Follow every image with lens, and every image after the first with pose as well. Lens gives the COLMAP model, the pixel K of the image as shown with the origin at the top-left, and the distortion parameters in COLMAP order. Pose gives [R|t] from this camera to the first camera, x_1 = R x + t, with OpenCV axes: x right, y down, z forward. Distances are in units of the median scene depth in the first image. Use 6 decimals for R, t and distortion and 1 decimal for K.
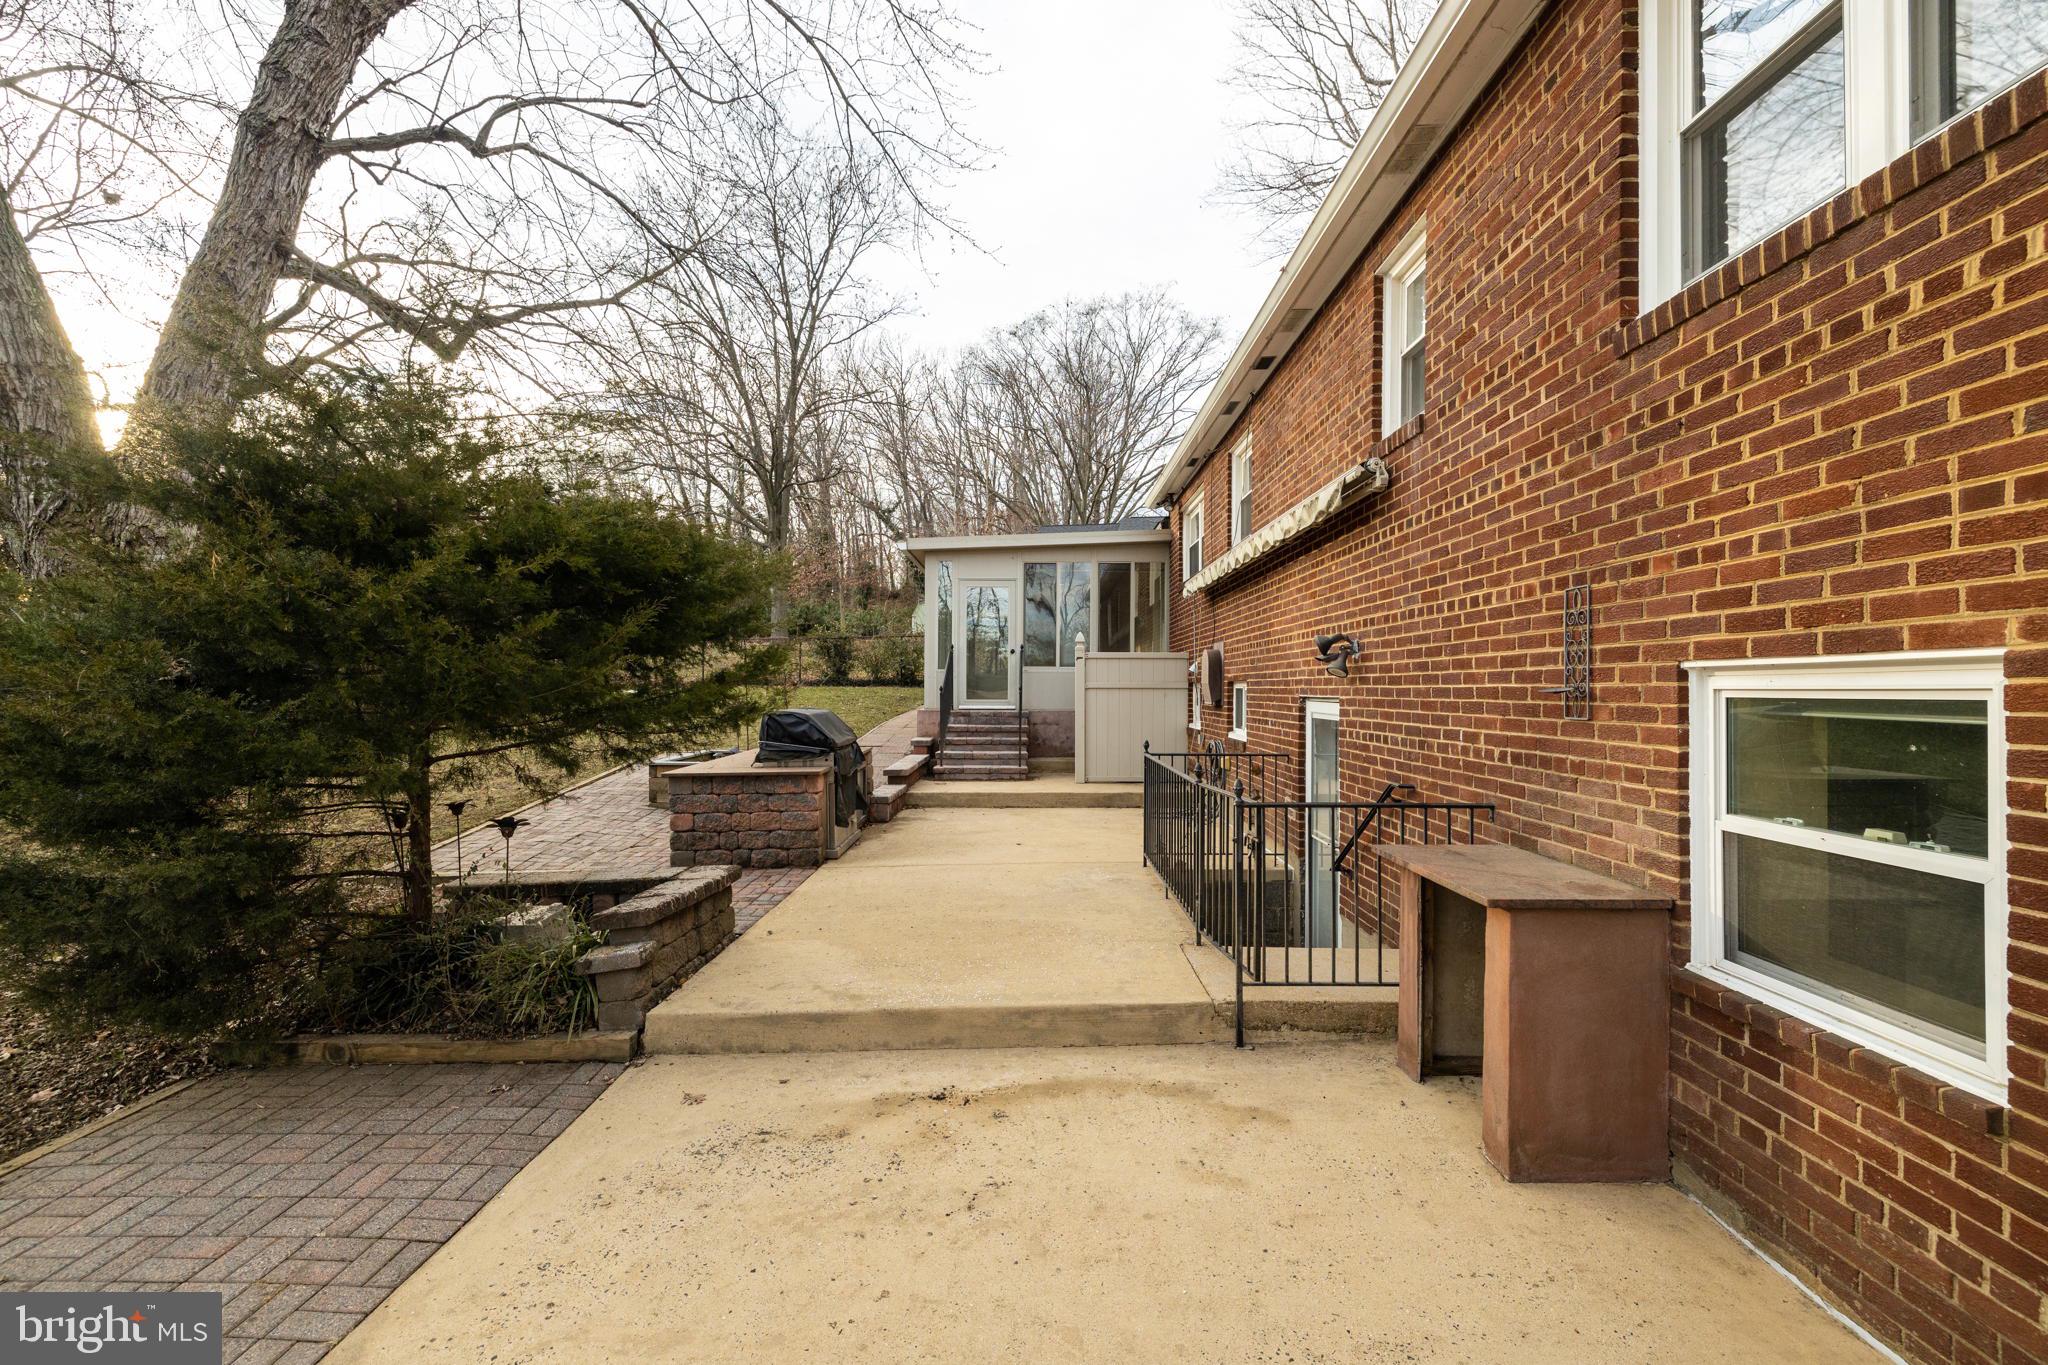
lens RADIAL K [[847.1, 0, 1021.9], [0, 847.1, 680.2], [0, 0, 1]] dist [-0.000360, 0.000012]
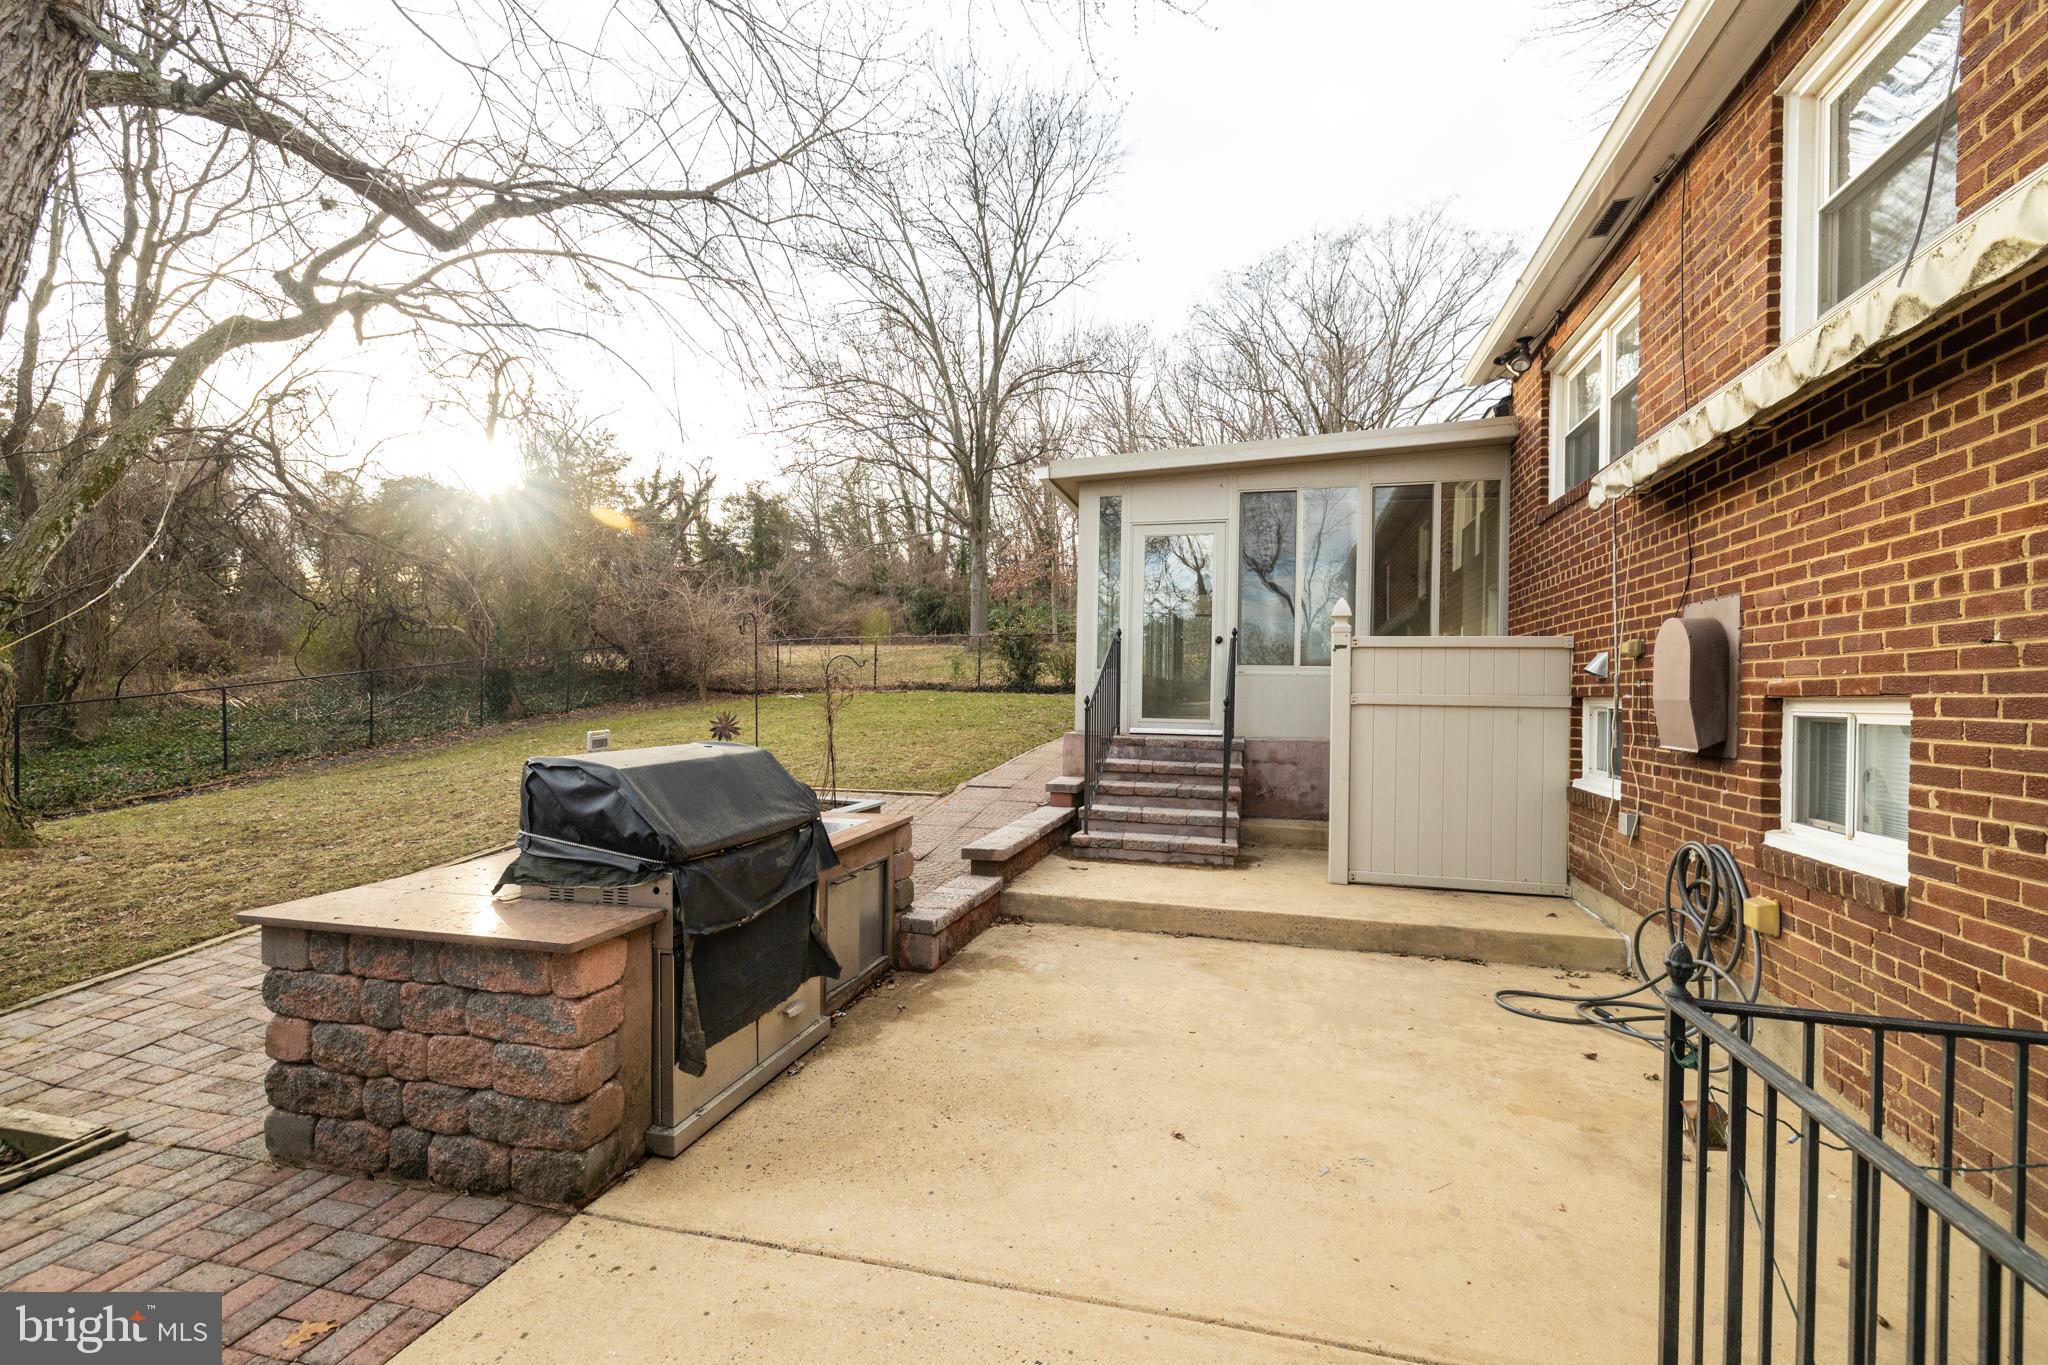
lens RADIAL K [[849.9, 0, 1028.8], [0, 849.9, 686.3], [0, 0, 1]] dist [0.000516, 0.000214]
pose [[0.965148, 0.010296, -0.261501, 0.029812], [-0.010601, 0.999944, 0.000246, 0.000456], [0.261489, 0.002534, 0.965203, 0.671032]]
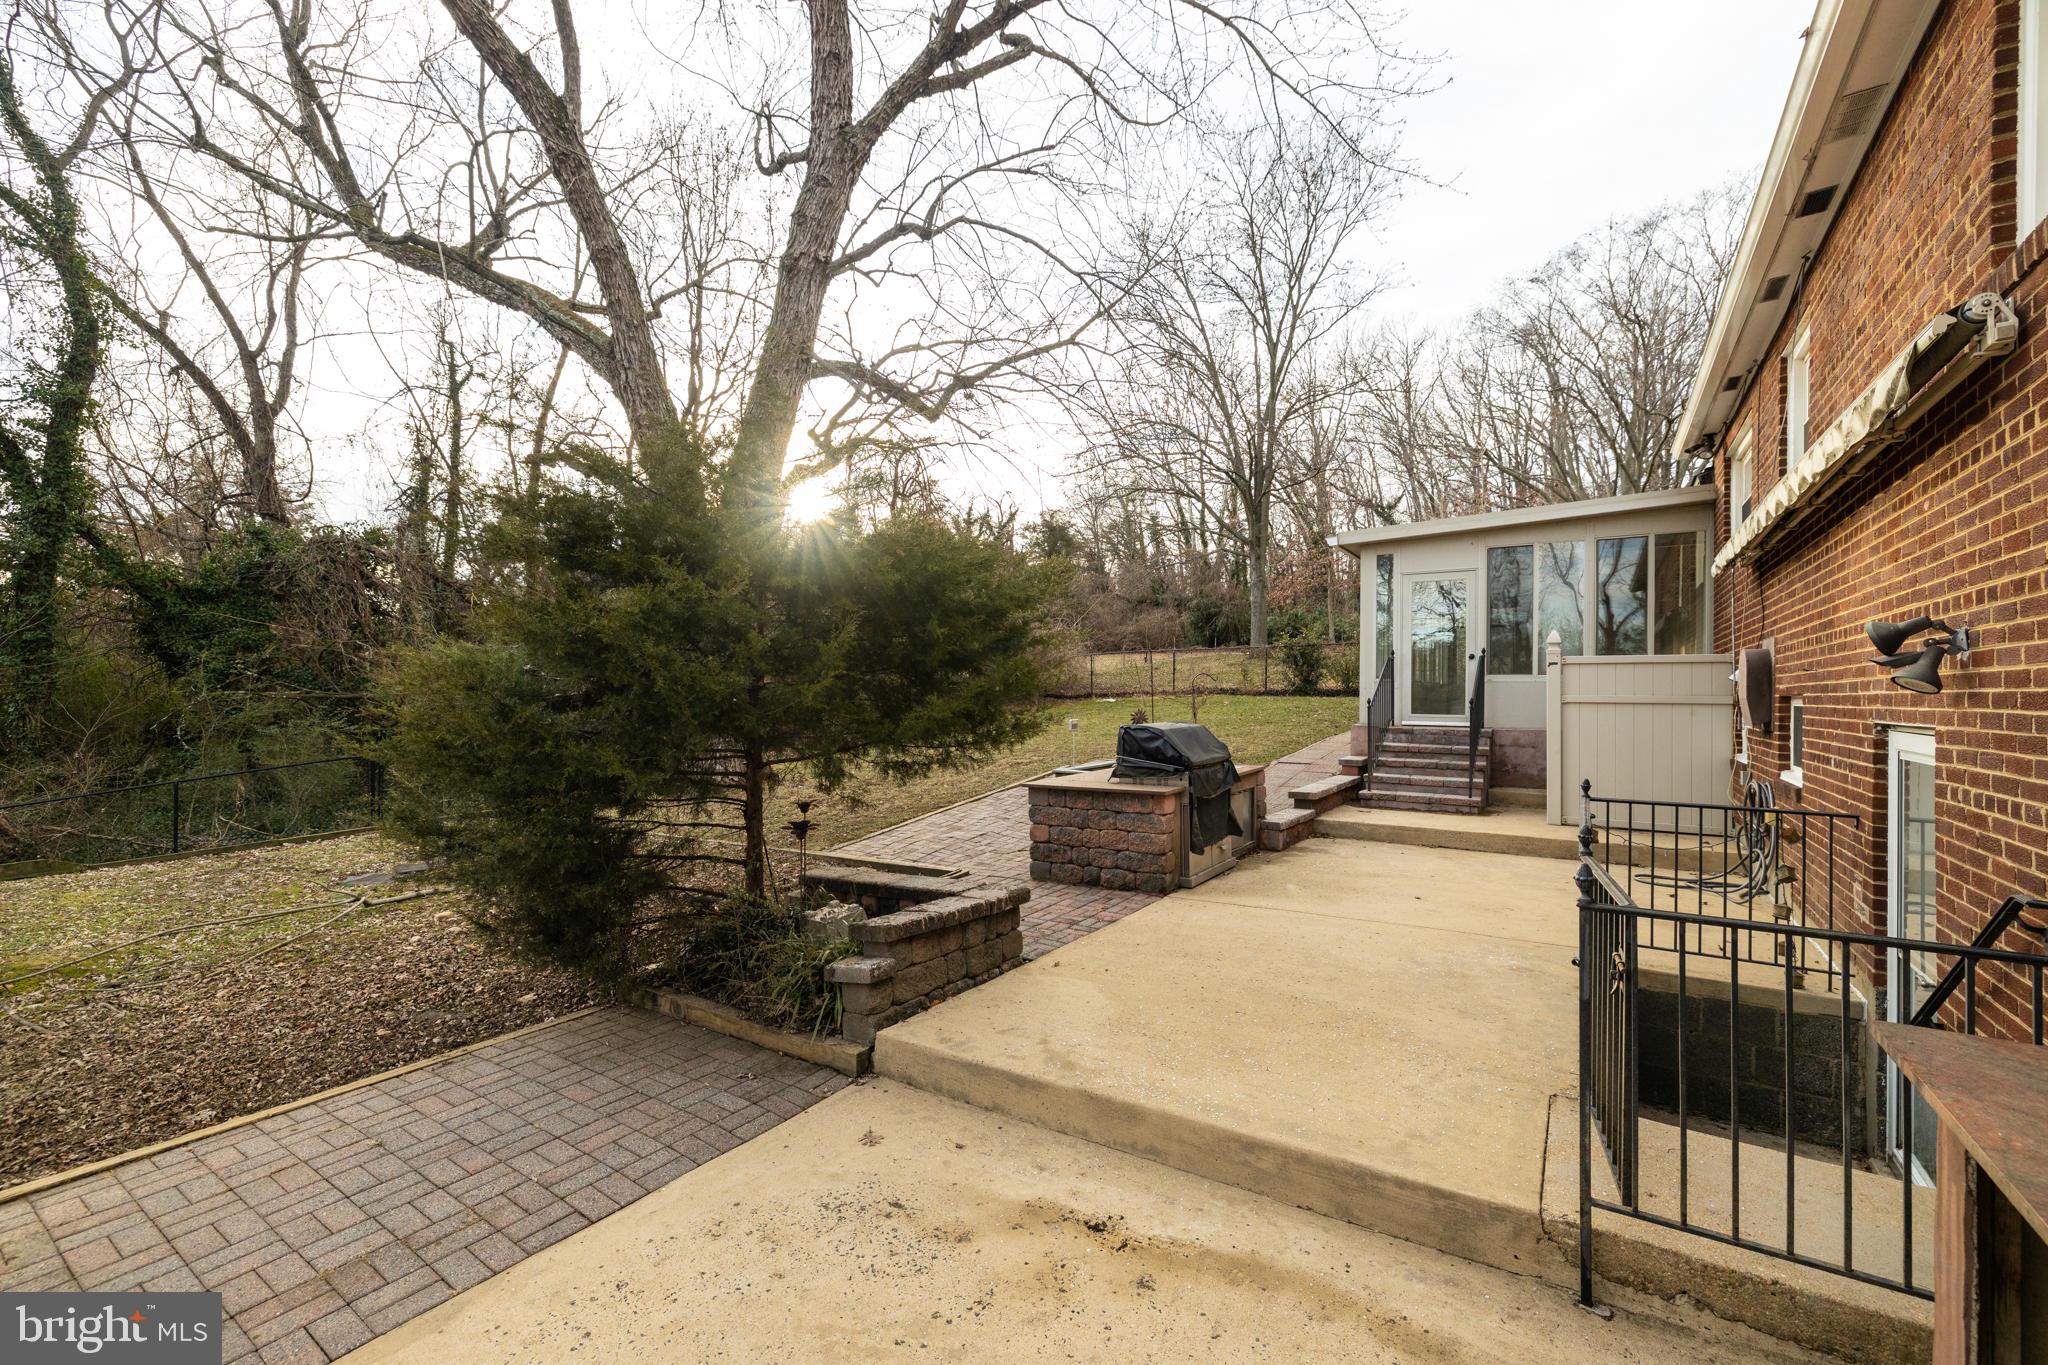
lens RADIAL K [[841.2, 0, 1035.0], [0, 841.2, 684.4], [0, 0, 1]] dist [-0.000899, 0.000179]
pose [[0.841734, -0.002075, -0.539889, 0.129325], [-0.000705, 0.999988, -0.004942, -0.004682], [0.539892, 0.004540, 0.841722, 0.142378]]
